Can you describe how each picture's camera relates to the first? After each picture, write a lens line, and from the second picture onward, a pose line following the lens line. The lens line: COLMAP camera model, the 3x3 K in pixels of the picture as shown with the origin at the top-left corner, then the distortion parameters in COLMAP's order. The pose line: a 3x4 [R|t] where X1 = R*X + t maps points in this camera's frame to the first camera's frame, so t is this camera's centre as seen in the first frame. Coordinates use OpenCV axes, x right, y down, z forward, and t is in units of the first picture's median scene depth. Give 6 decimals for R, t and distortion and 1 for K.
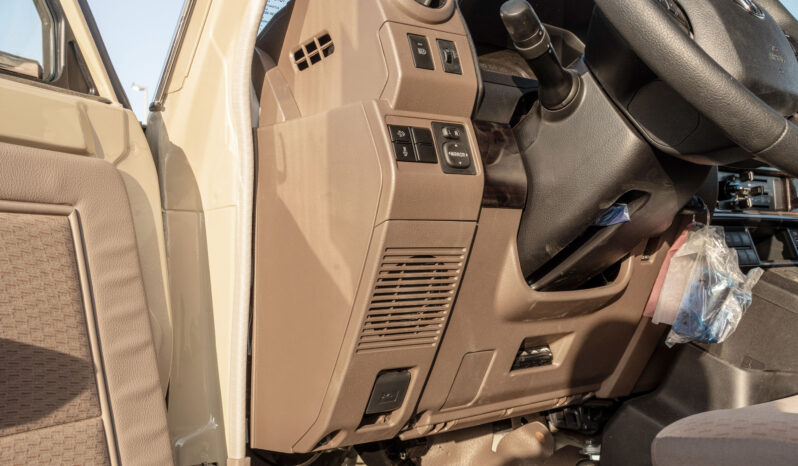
lens RADIAL K [[823.9, 0, 399.1], [0, 823.9, 269.0], [0, 0, 1]] dist [-0.009734, 0.022078]
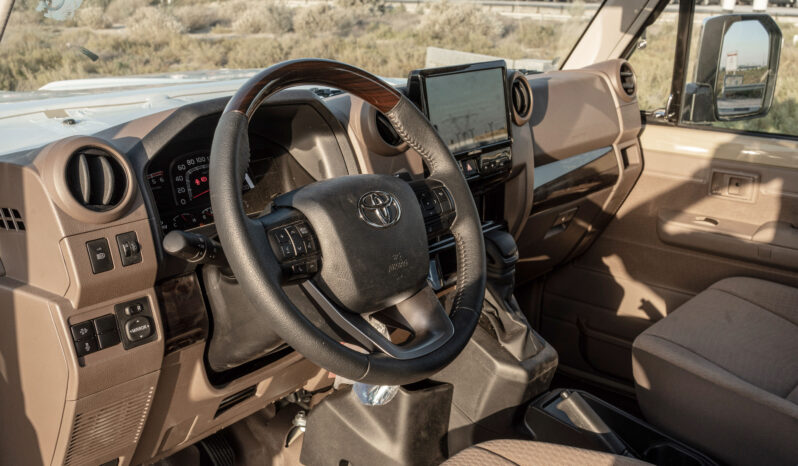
lens RADIAL K [[822.7, 0, 394.6], [0, 822.7, 255.4], [0, 0, 1]] dist [-0.006255, 0.023405]
pose [[0.983202, 0.000171, 0.182518, 0.202537], [-0.062240, 0.940374, 0.334399, -0.616407], [-0.171578, -0.340142, 0.924589, -0.123466]]
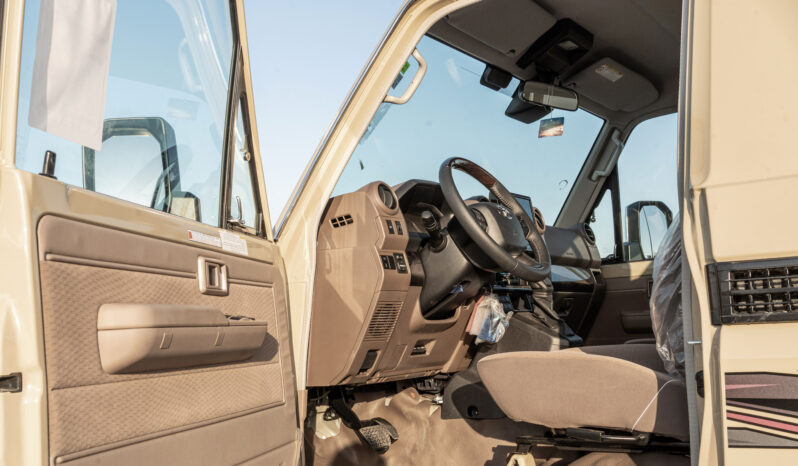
lens RADIAL K [[823.9, 0, 399.1], [0, 823.9, 269.0], [0, 0, 1]] dist [-0.009734, 0.022078]
pose [[0.967417, 0.024987, 0.251952, -0.555282], [-0.009172, 0.997924, -0.063749, 0.035319], [-0.253021, 0.059361, 0.965638, -1.414333]]
